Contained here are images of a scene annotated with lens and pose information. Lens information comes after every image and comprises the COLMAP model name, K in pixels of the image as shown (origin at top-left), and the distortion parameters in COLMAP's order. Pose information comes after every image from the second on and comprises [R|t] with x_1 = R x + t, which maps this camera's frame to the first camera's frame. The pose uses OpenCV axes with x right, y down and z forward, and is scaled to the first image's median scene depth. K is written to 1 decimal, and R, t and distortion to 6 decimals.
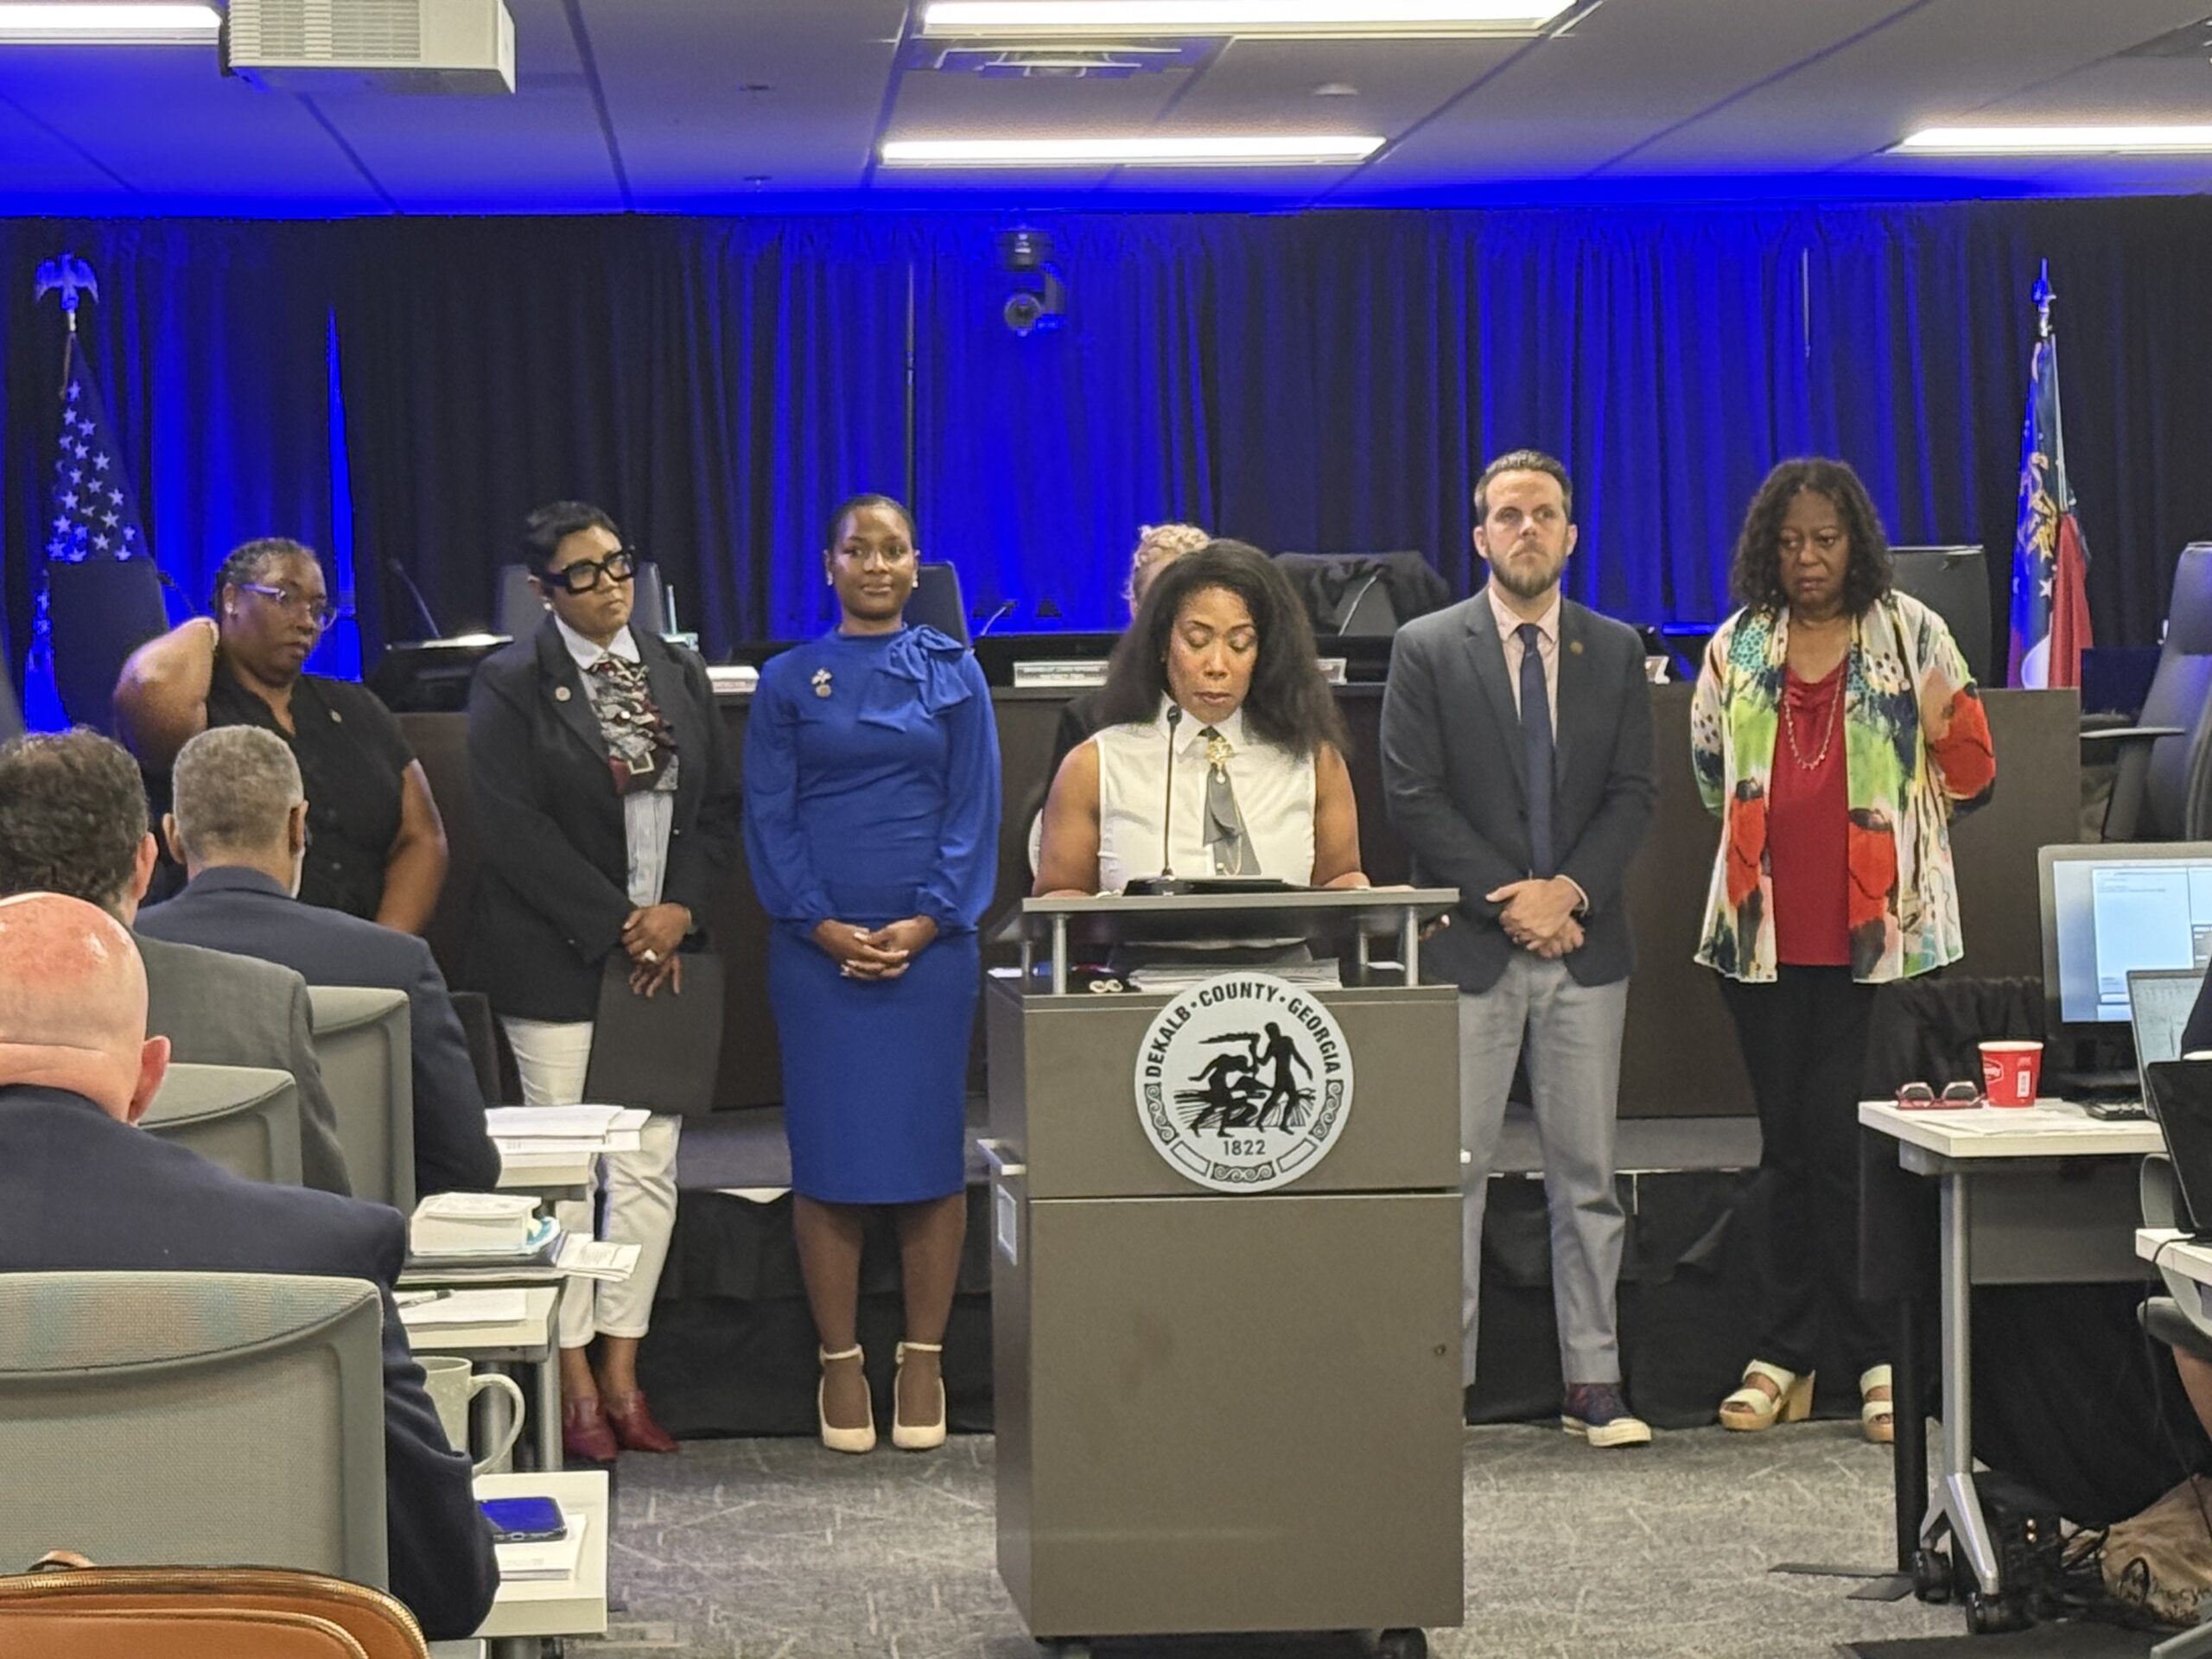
lens RADIAL K [[5745.5, 0, 1106.0], [0, 5745.5, 829.5], [0, 0, 1]] dist [0.052727, 0.804391]
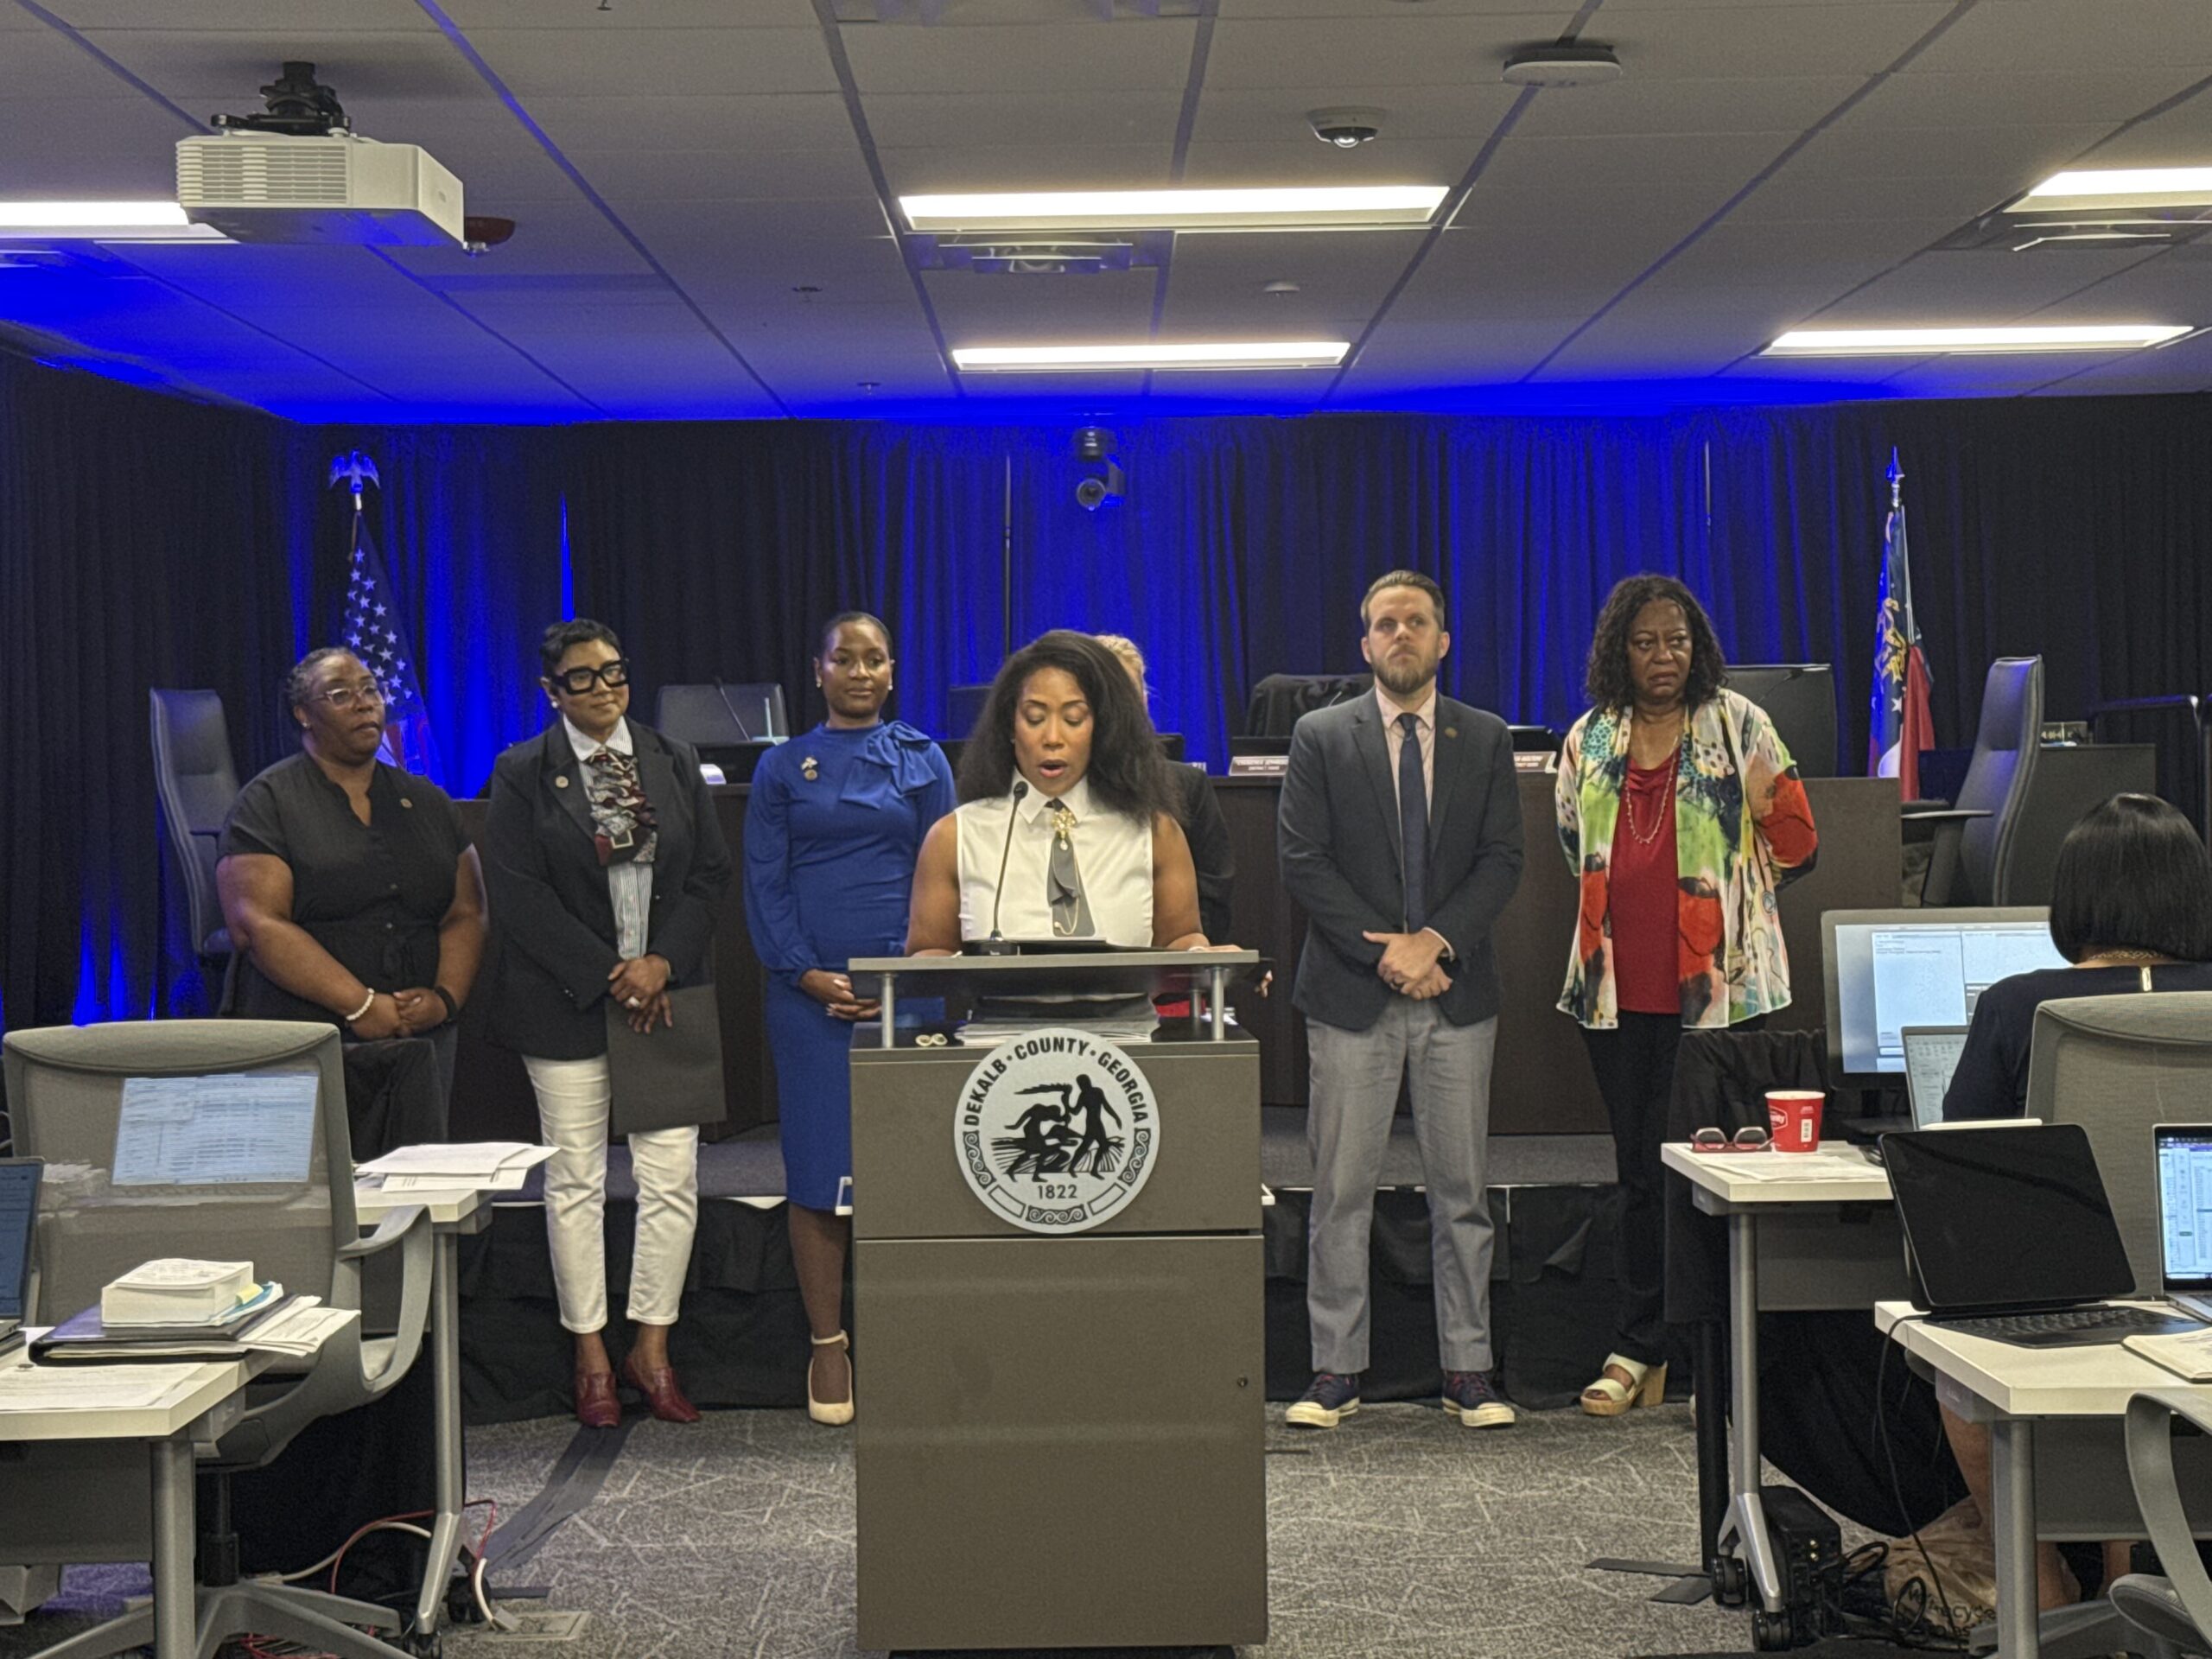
lens RADIAL K [[3704.3, 0, 1104.7], [0, 3704.3, 803.1], [0, 0, 1]] dist [0.119206, -0.065541]
pose [[0.997790, -0.000387, -0.066443, 0.065890], [-0.001221, 0.999708, -0.024151, -0.000354], [0.066433, 0.024179, 0.997498, 0.257906]]
